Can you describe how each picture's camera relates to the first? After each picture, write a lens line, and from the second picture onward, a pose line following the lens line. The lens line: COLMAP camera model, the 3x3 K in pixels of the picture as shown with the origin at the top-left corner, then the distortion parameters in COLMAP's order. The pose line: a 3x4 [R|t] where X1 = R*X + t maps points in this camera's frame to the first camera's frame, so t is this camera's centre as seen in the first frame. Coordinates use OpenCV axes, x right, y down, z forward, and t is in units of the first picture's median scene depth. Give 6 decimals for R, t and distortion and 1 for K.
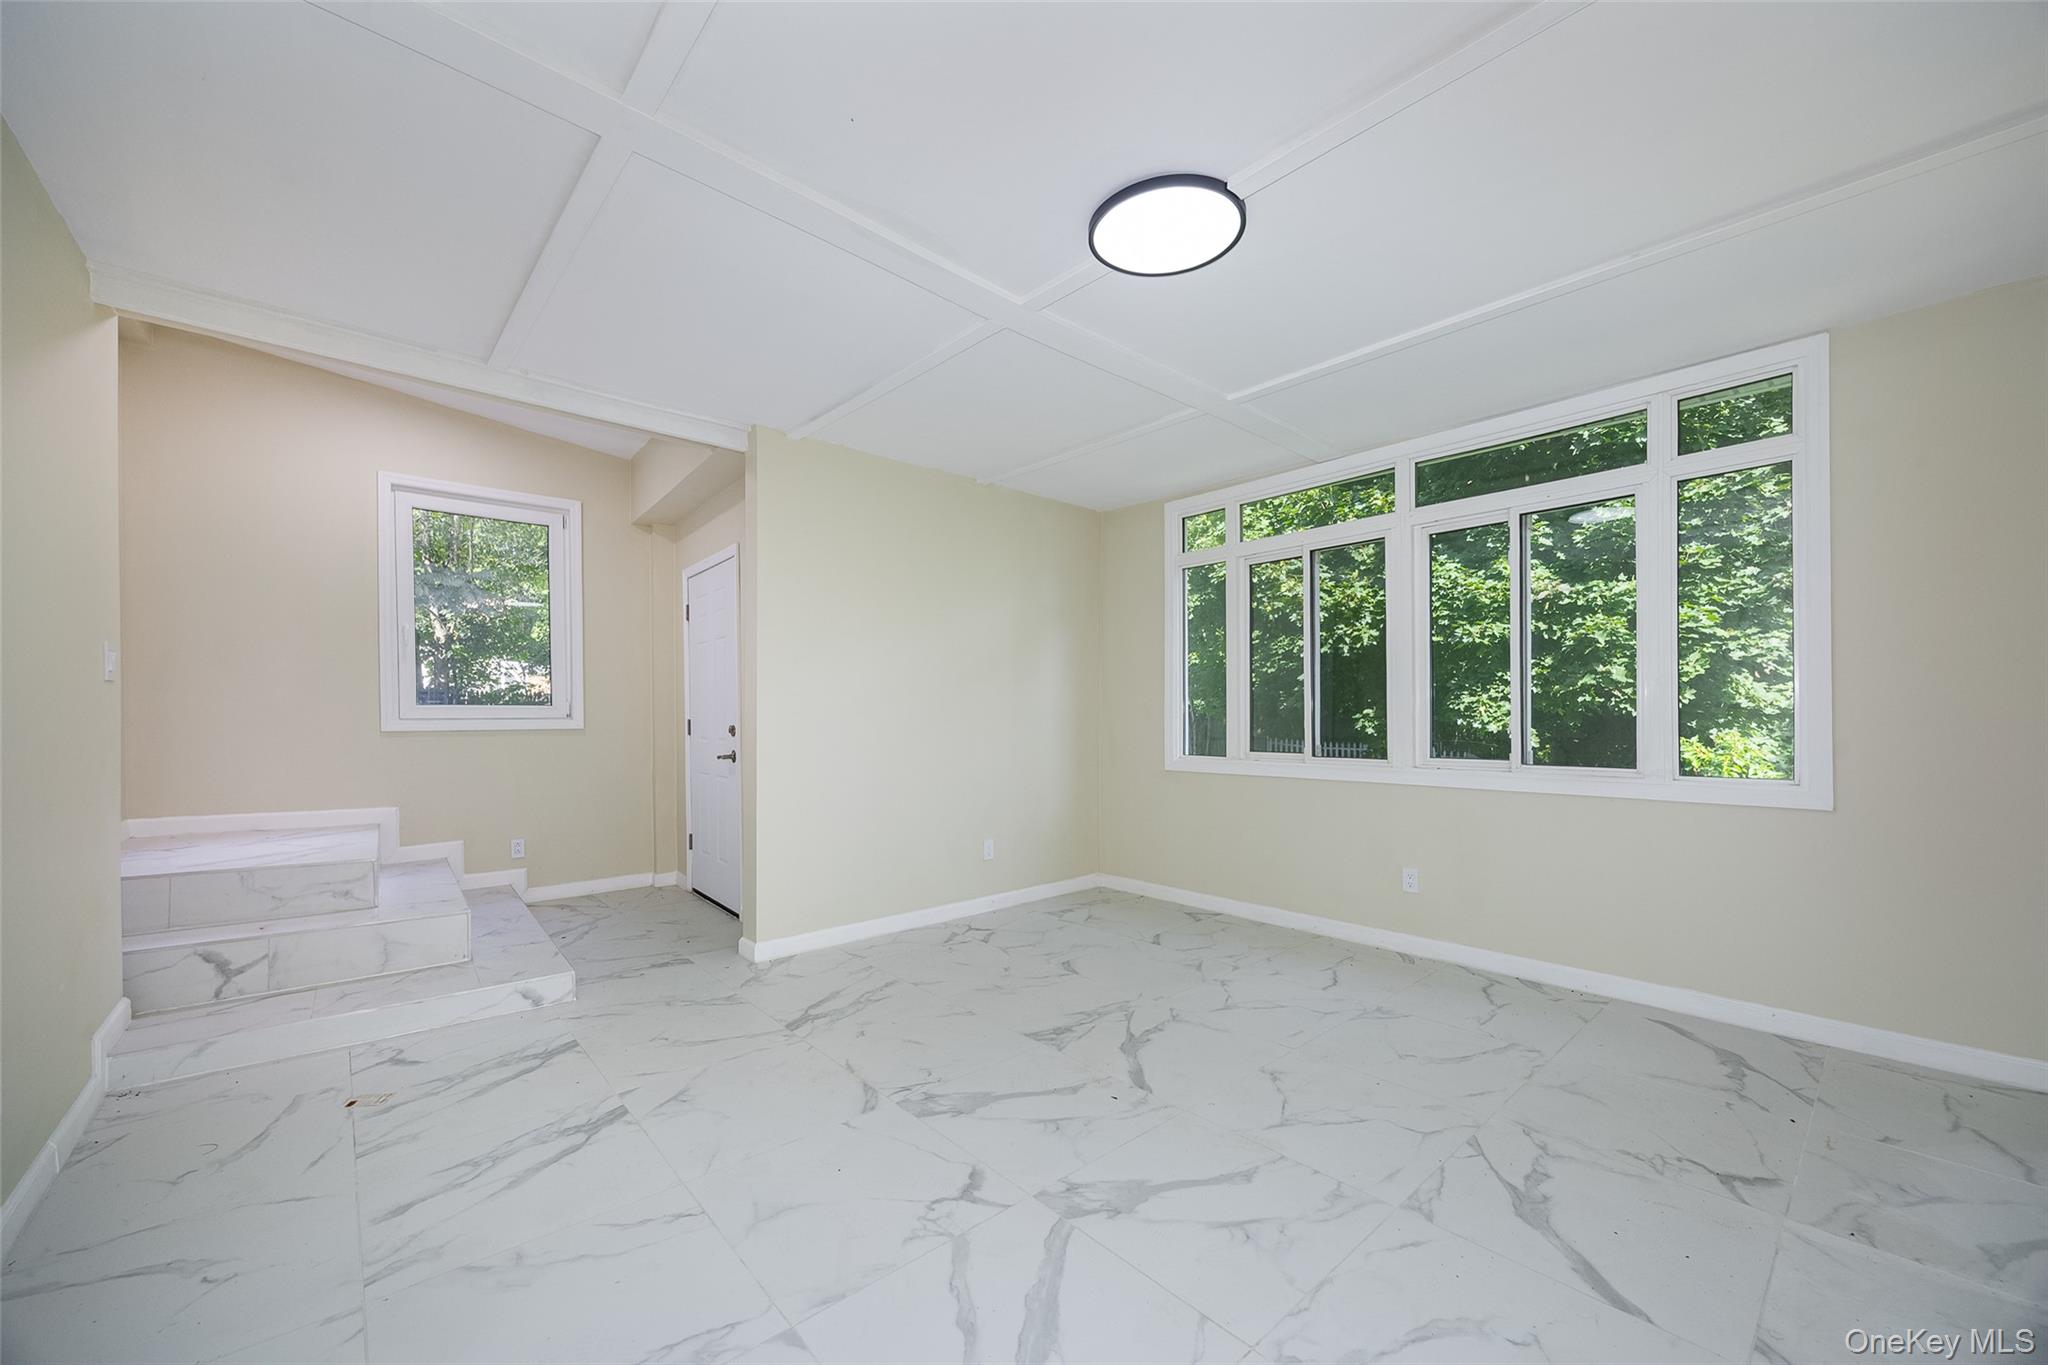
lens RADIAL K [[802.5, 0, 1015.1], [0, 802.5, 716.4], [0, 0, 1]] dist [0.008085, 0.000523]
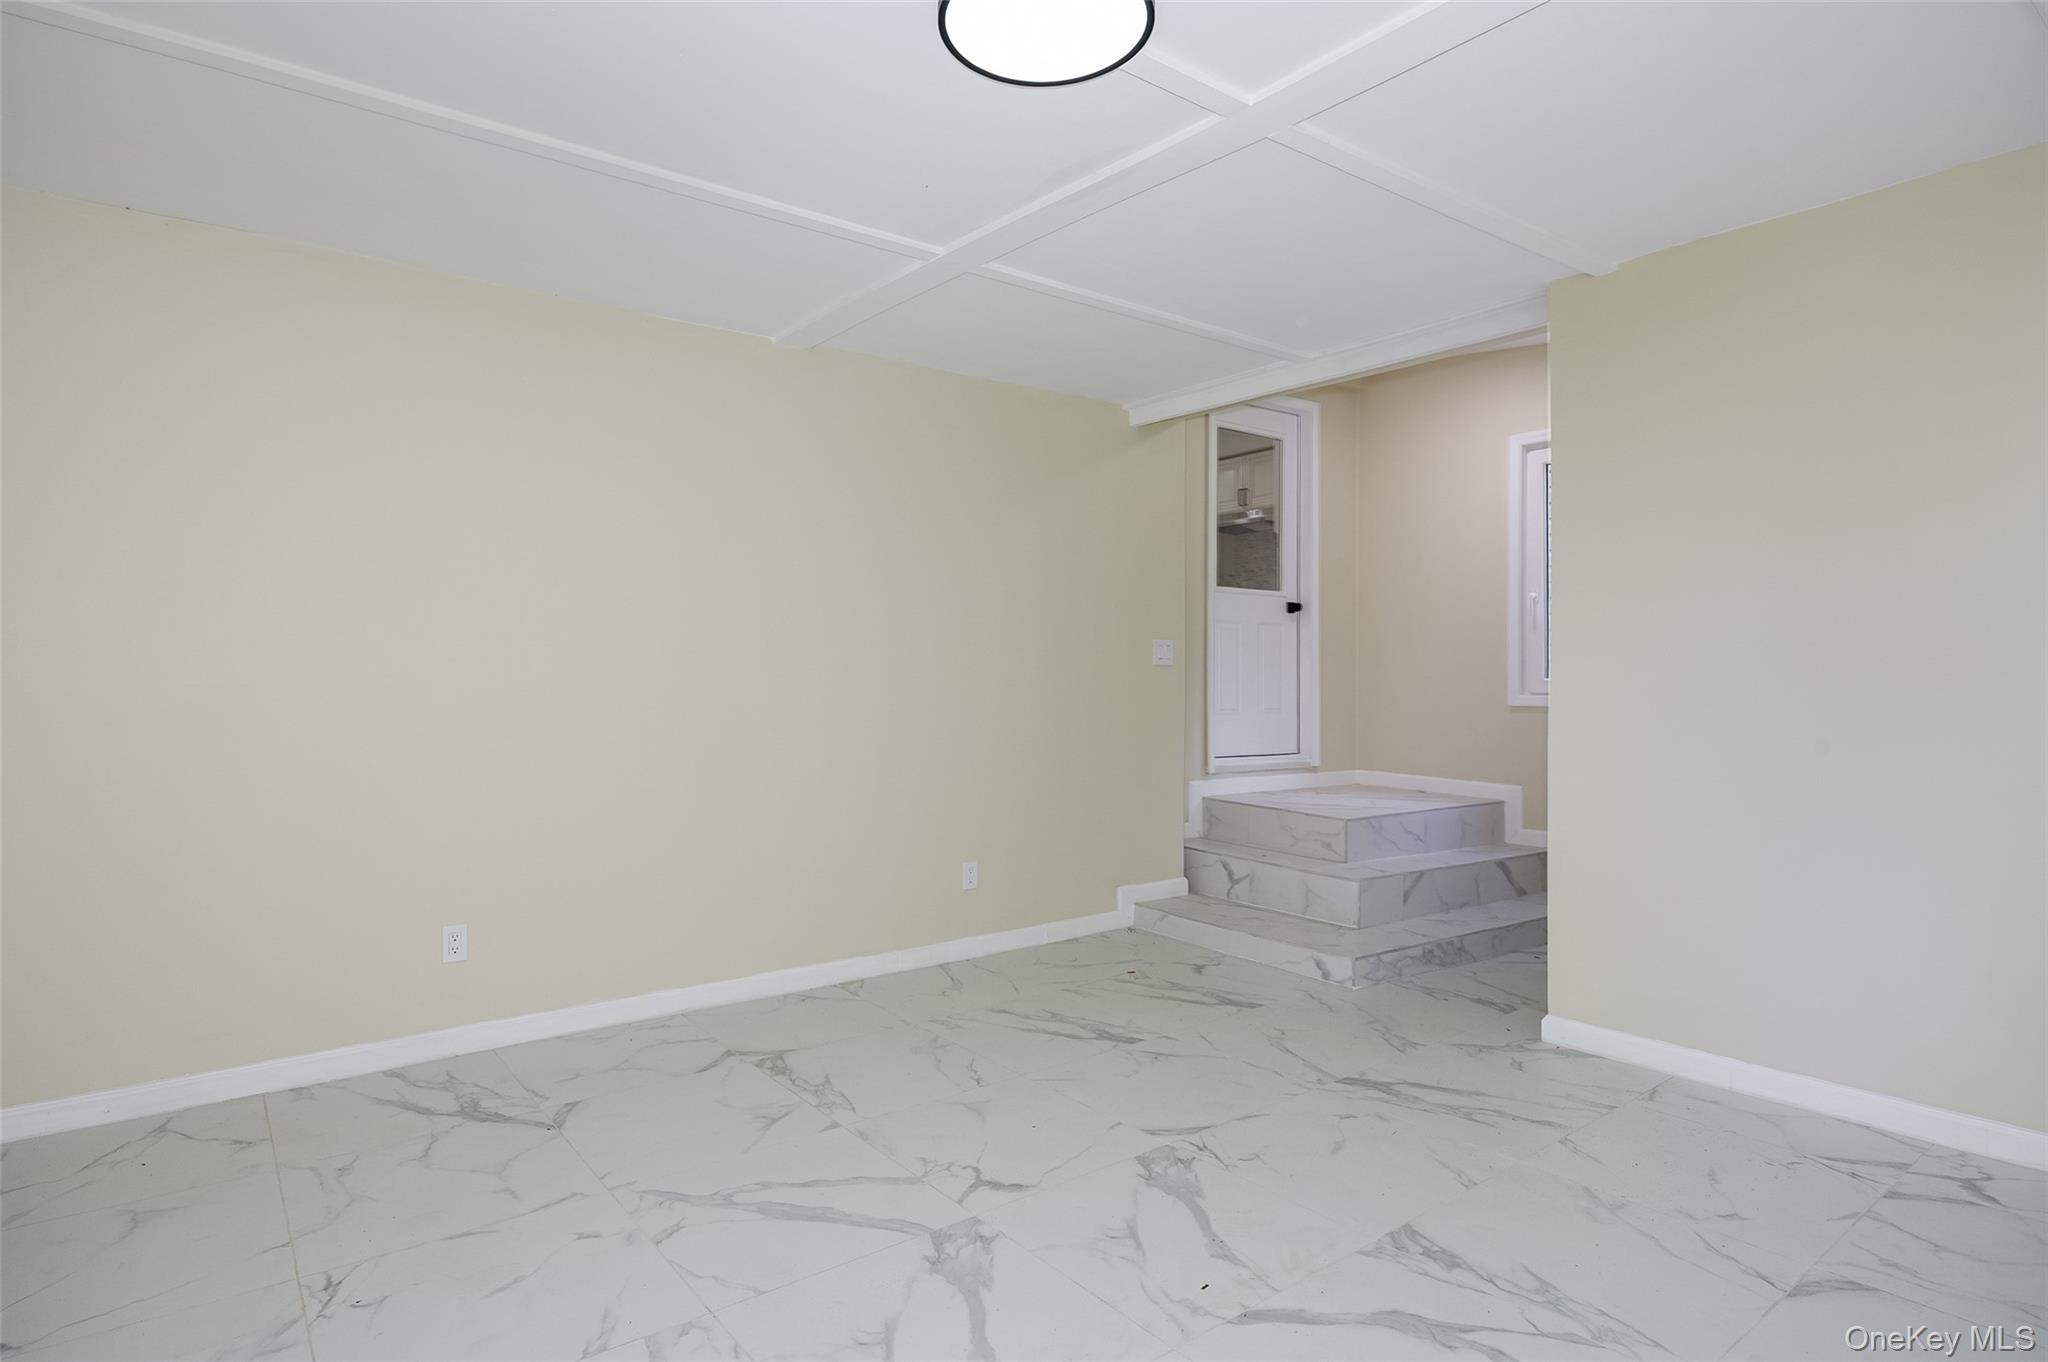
lens RADIAL K [[1106.9, 0, 1025.3], [0, 1106.9, 684.3], [0, 0, 1]] dist [-0.004033, -0.000076]
pose [[-0.081126, -0.000853, -0.996703, 0.890716], [-0.004548, 0.999990, -0.000486, -0.006291], [0.996693, 0.004494, -0.081129, 0.810571]]
